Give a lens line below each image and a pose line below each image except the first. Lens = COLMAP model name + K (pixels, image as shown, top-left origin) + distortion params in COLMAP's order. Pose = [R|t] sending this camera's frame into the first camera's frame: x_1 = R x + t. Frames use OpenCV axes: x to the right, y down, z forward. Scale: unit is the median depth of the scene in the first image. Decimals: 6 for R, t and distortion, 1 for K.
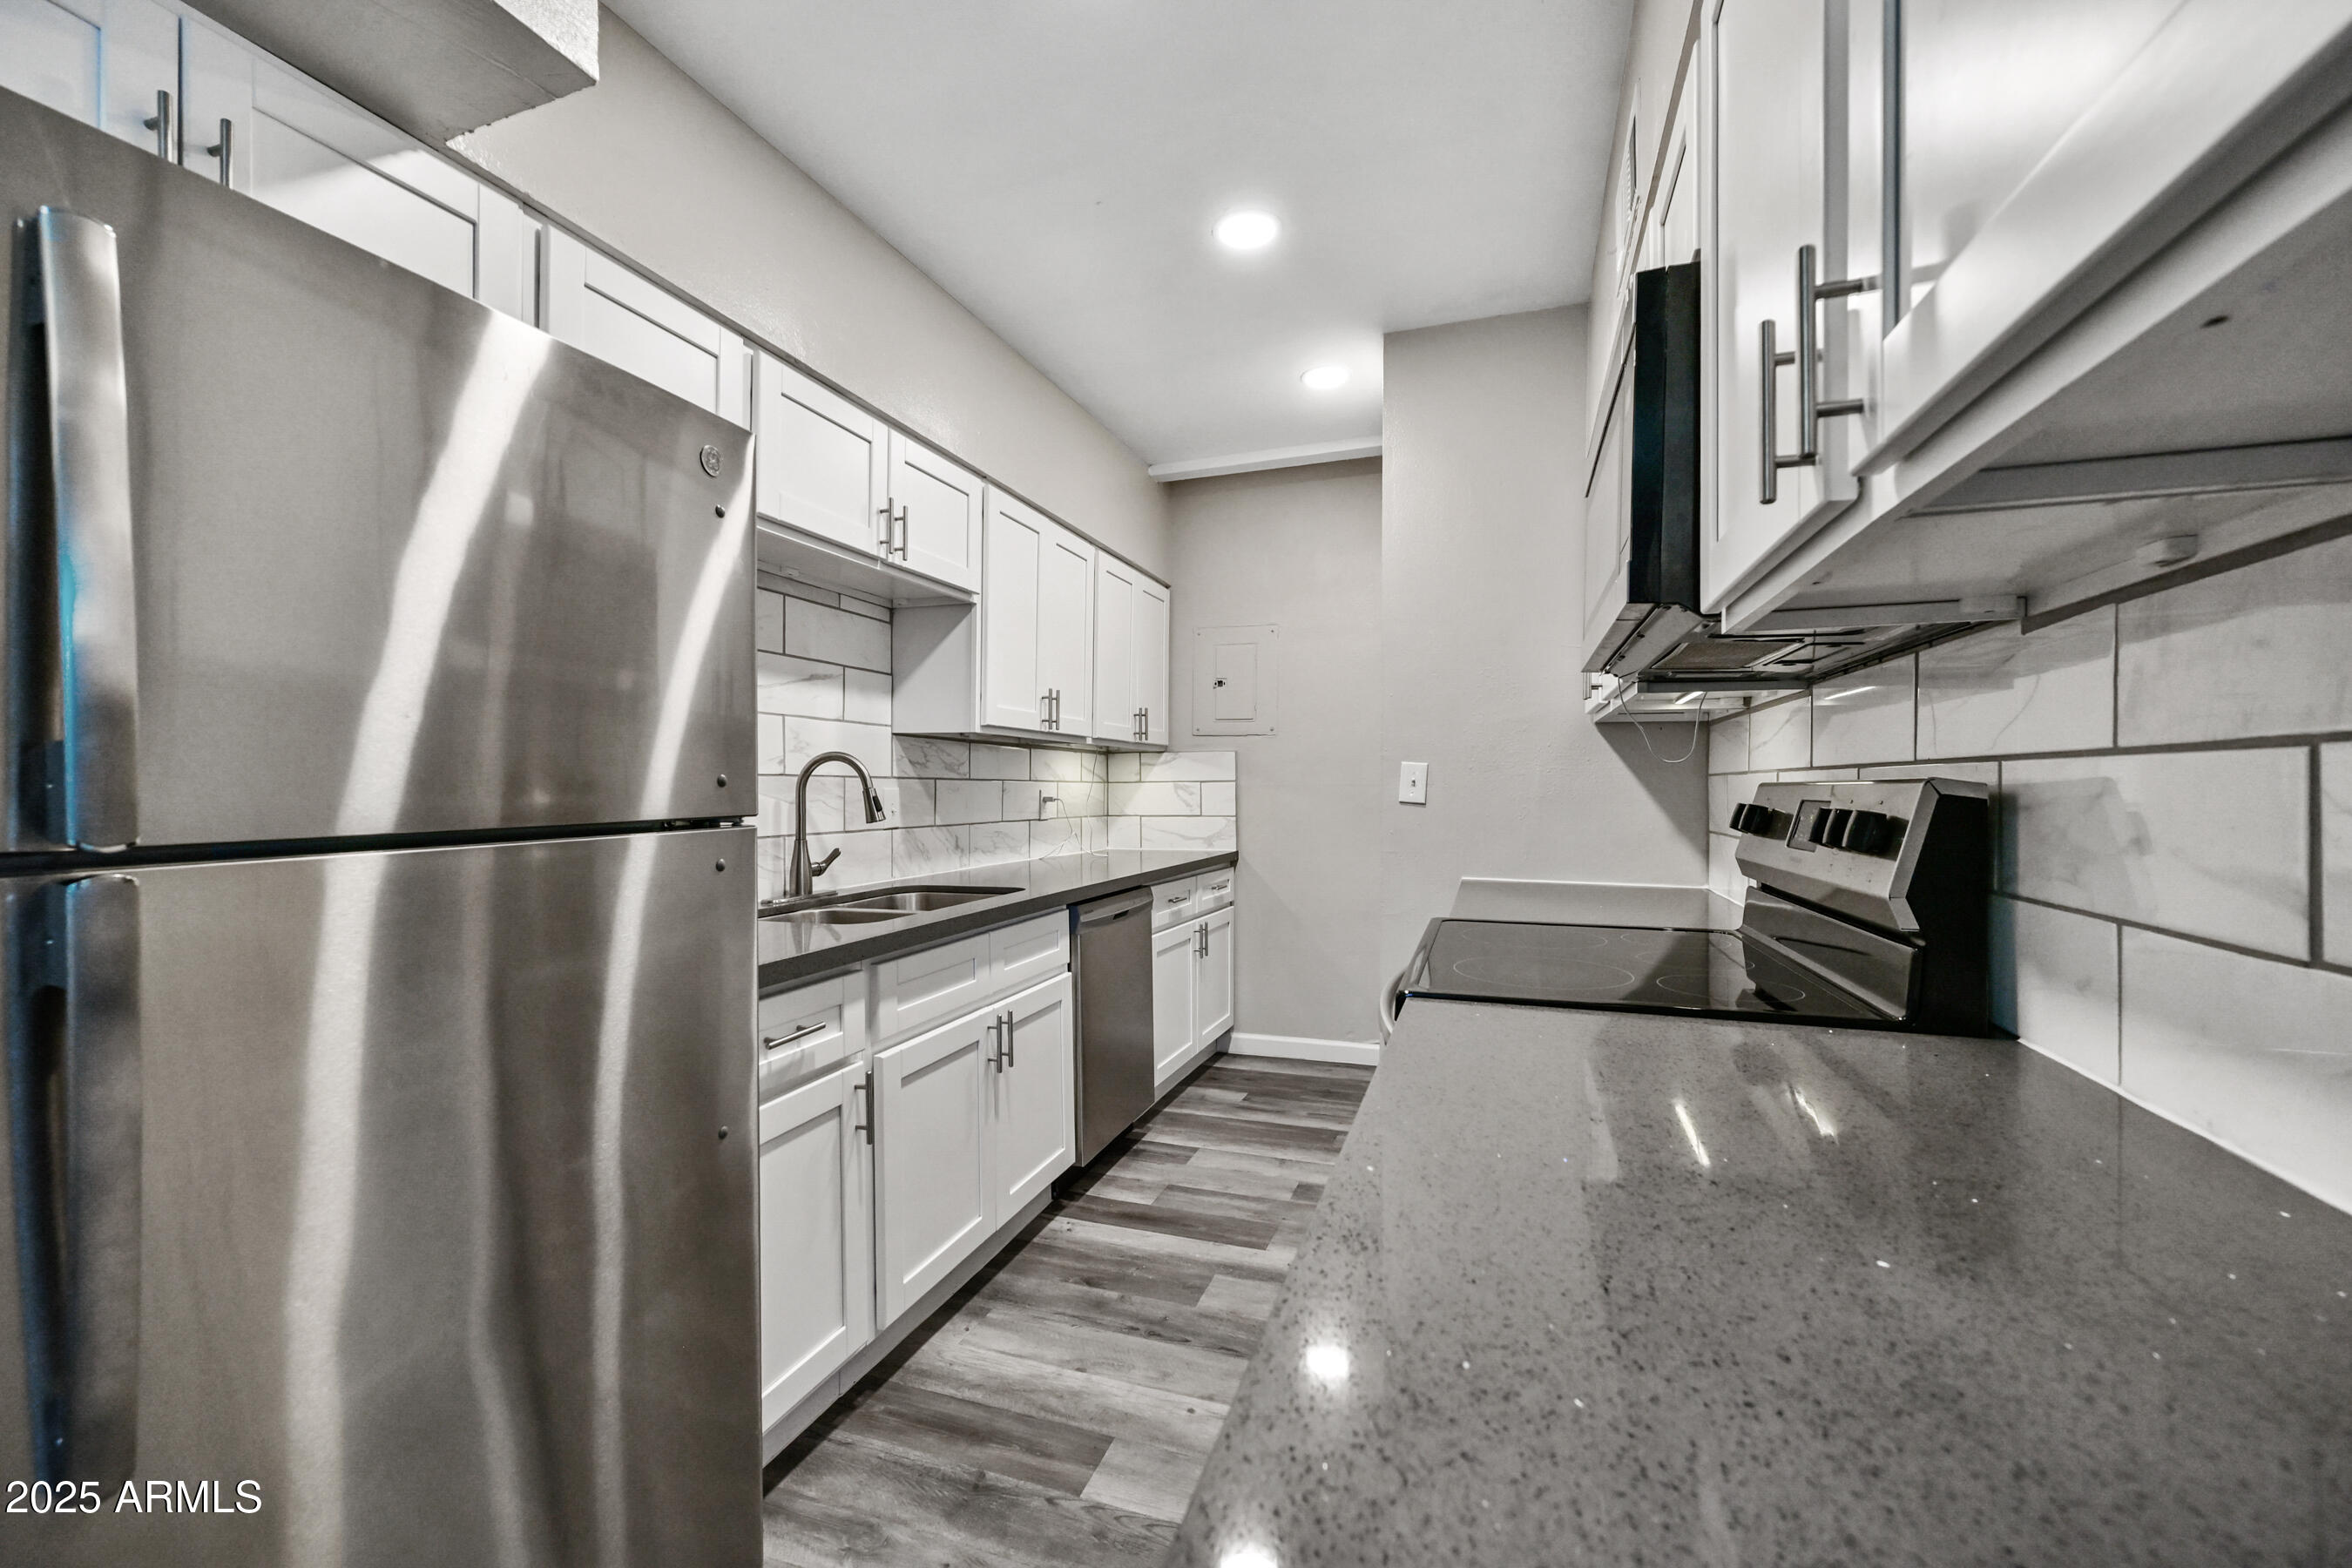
lens RADIAL K [[935.1, 0, 1168.5], [0, 935.1, 793.1], [0, 0, 1]] dist [-0.002708, 0.000813]
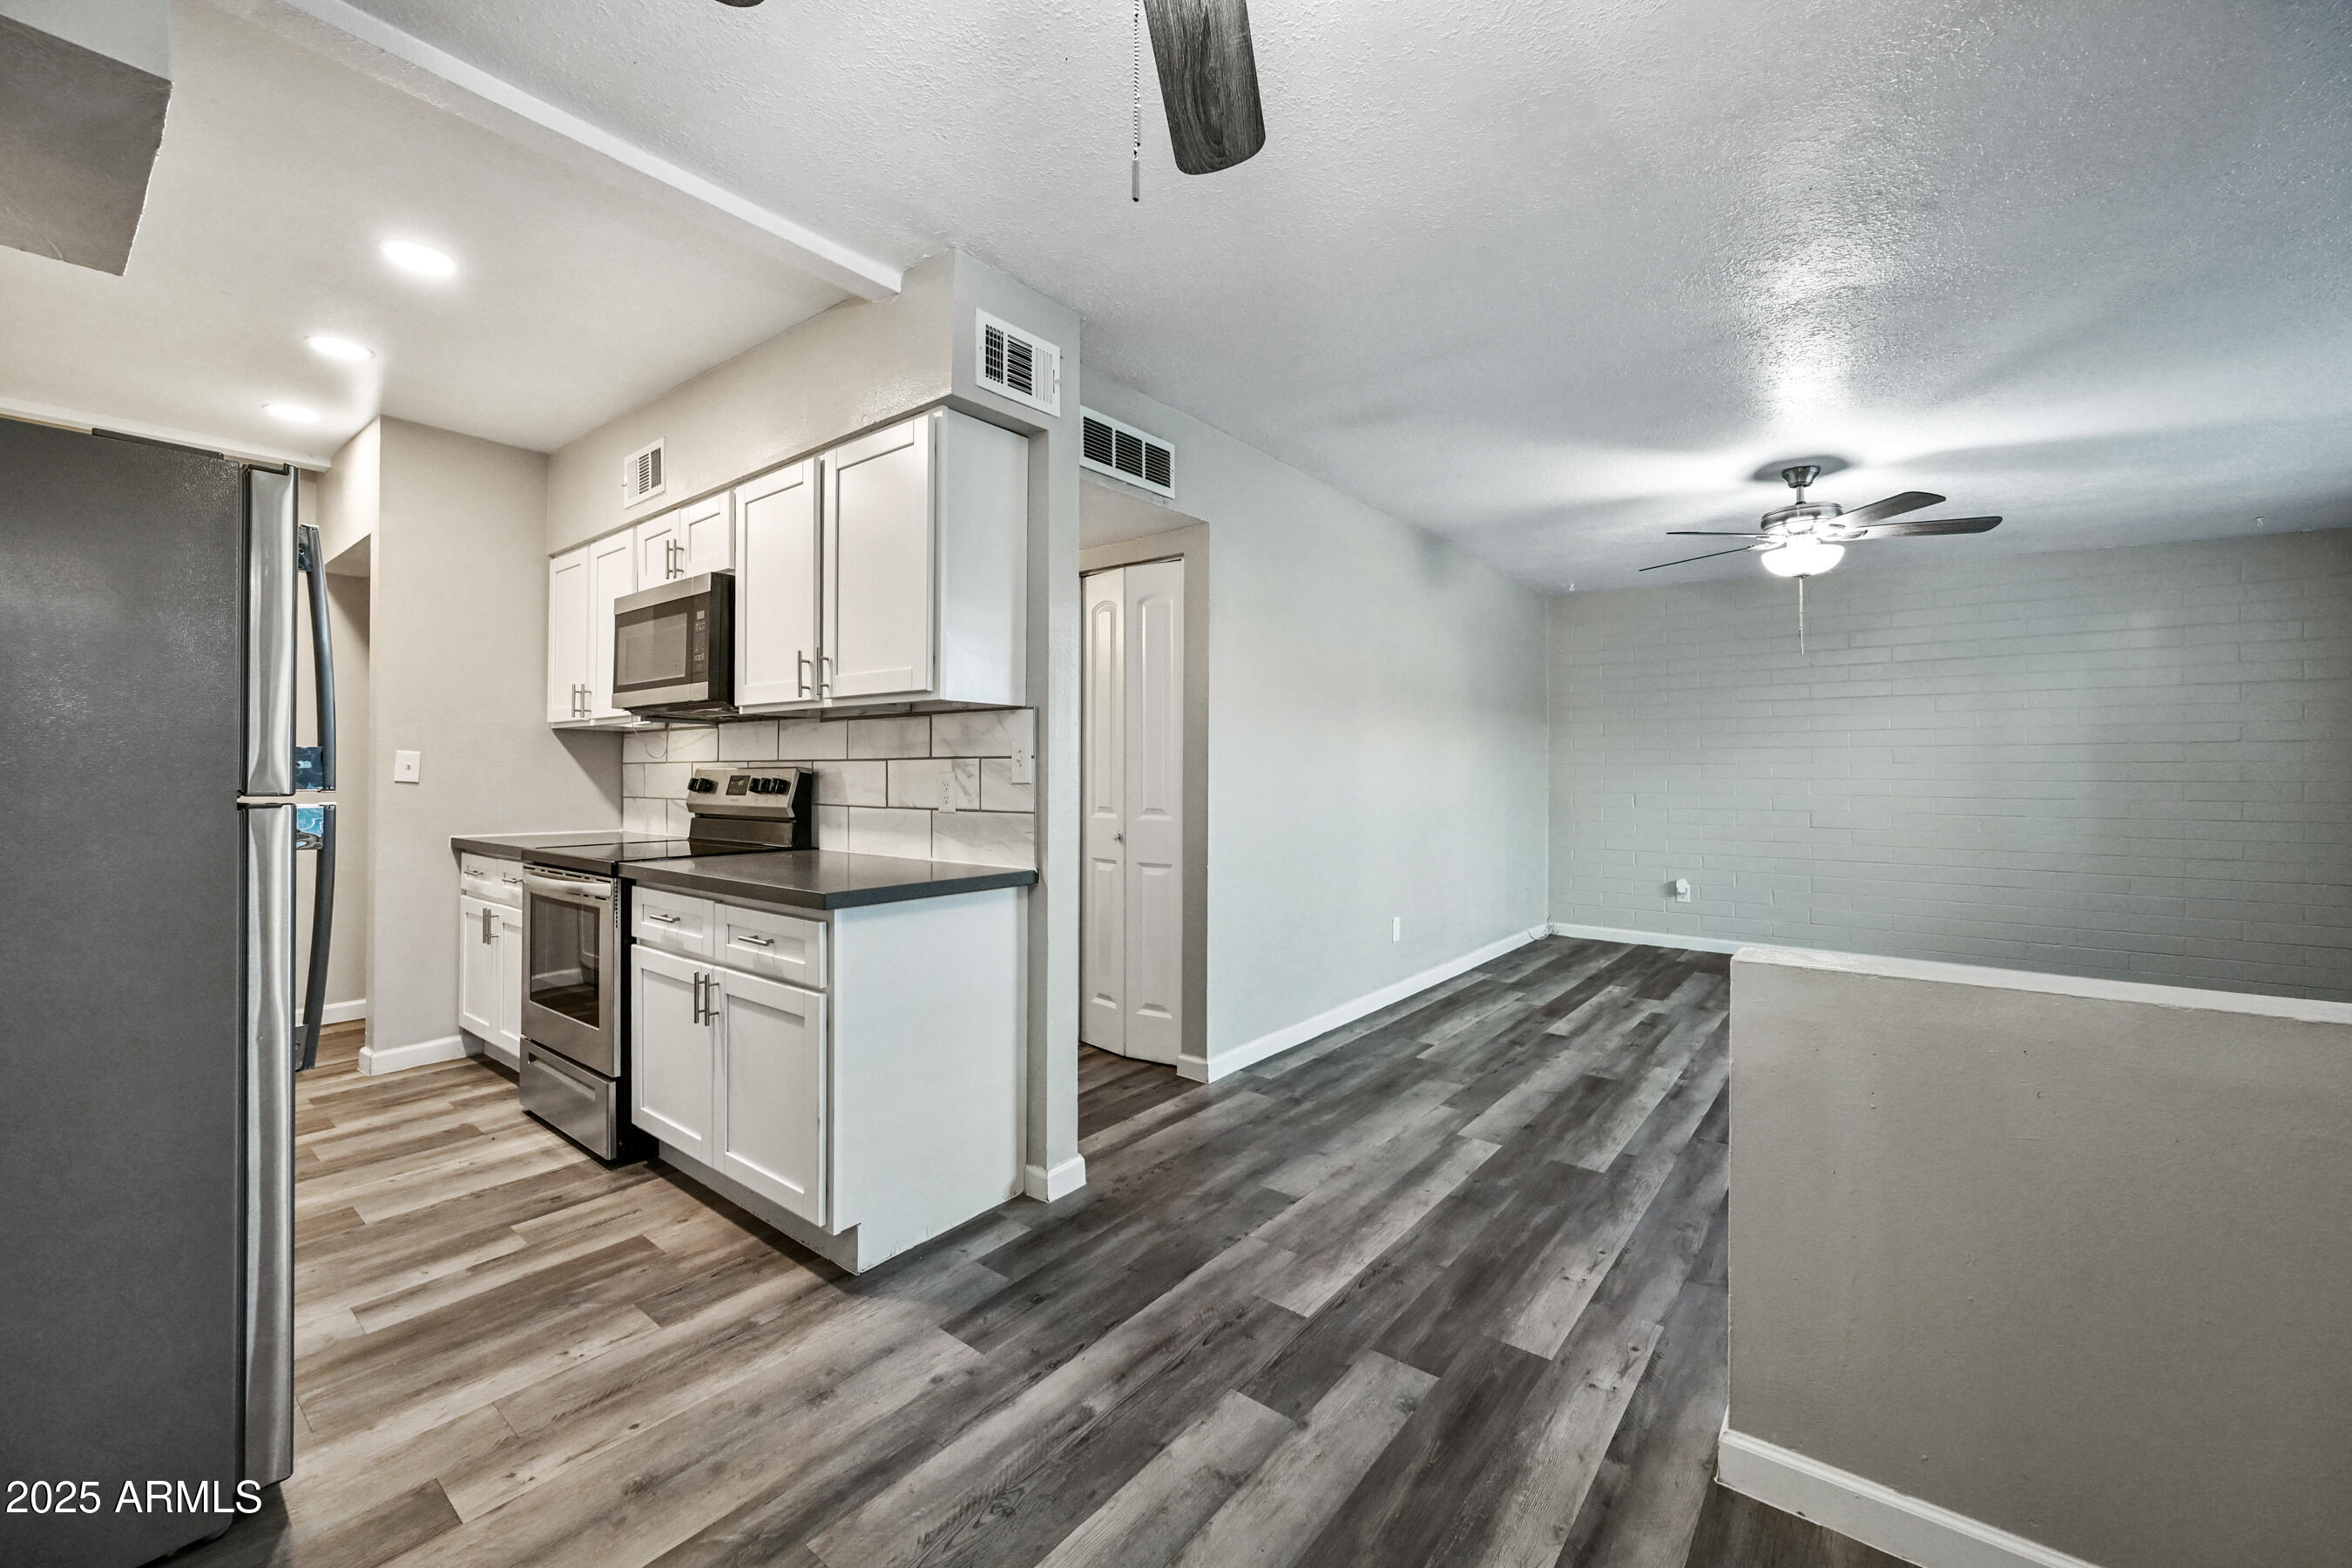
lens RADIAL K [[935.1, 0, 1179.4], [0, 935.1, 761.8], [0, 0, 1]] dist [-0.002708, 0.000813]
pose [[0.321618, 0.010370, 0.946813, -0.754732], [0.004720, 0.999910, -0.012555, 0.004625], [-0.946858, 0.008507, 0.321540, -0.525640]]
